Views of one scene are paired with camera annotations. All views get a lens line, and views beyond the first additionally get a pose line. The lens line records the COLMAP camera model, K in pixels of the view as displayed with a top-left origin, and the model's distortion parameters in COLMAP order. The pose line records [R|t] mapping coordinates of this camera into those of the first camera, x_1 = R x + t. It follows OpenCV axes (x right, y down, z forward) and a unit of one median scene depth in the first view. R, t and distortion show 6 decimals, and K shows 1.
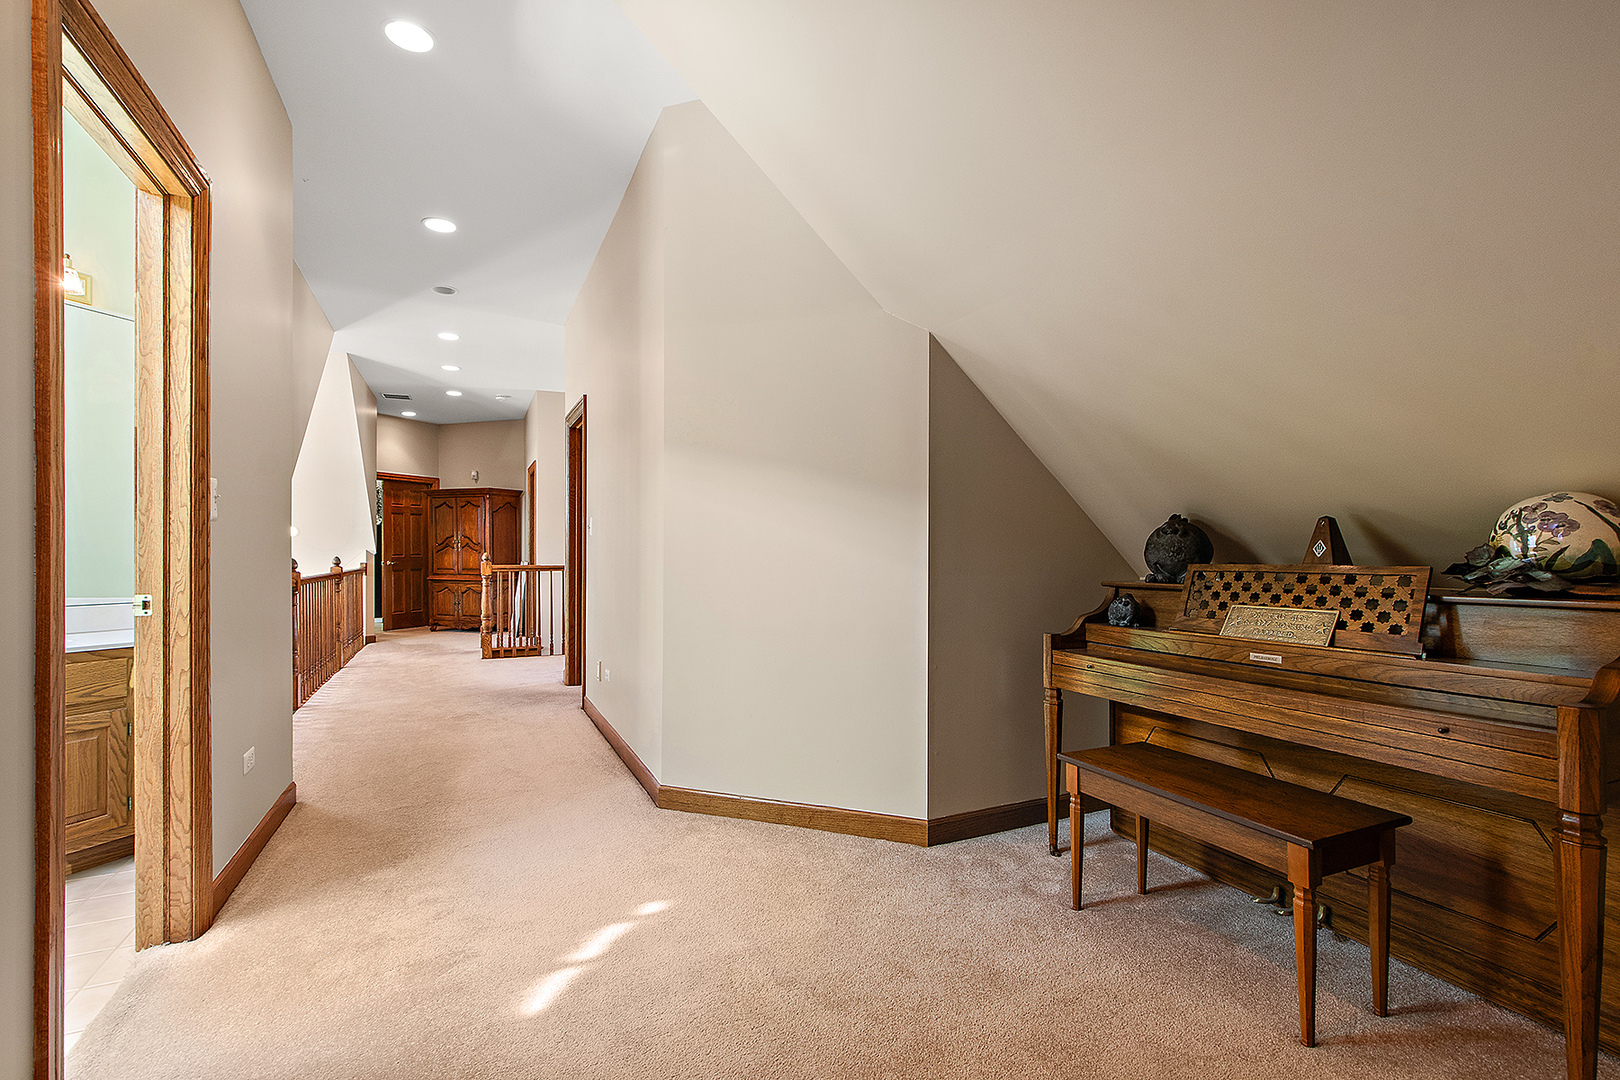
lens RADIAL K [[725.9, 0, 812.2], [0, 725.9, 546.2], [0, 0, 1]] dist [-0.003049, 0.000221]
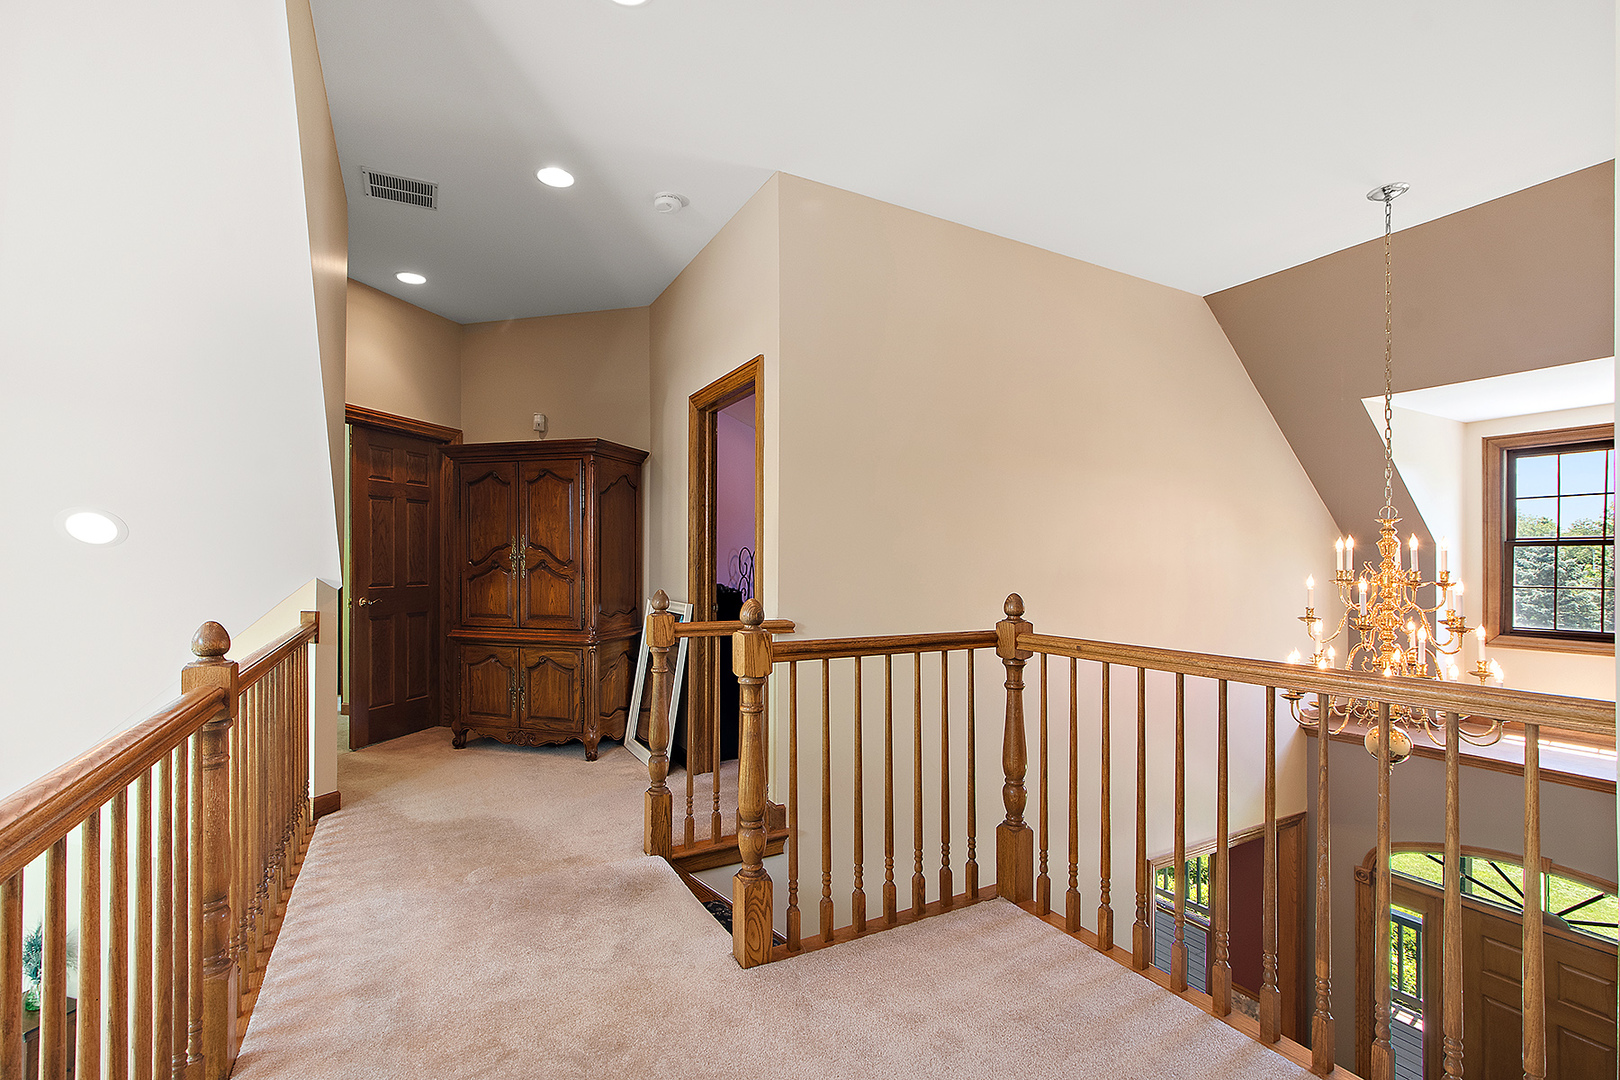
lens RADIAL K [[725.9, 0, 809.2], [0, 725.9, 549.1], [0, 0, 1]] dist [-0.003049, 0.000221]
pose [[0.998060, 0.003129, 0.062175, -0.332243], [-0.002516, 0.999947, -0.009934, -0.007233], [-0.062202, 0.009759, 0.998016, 0.526436]]
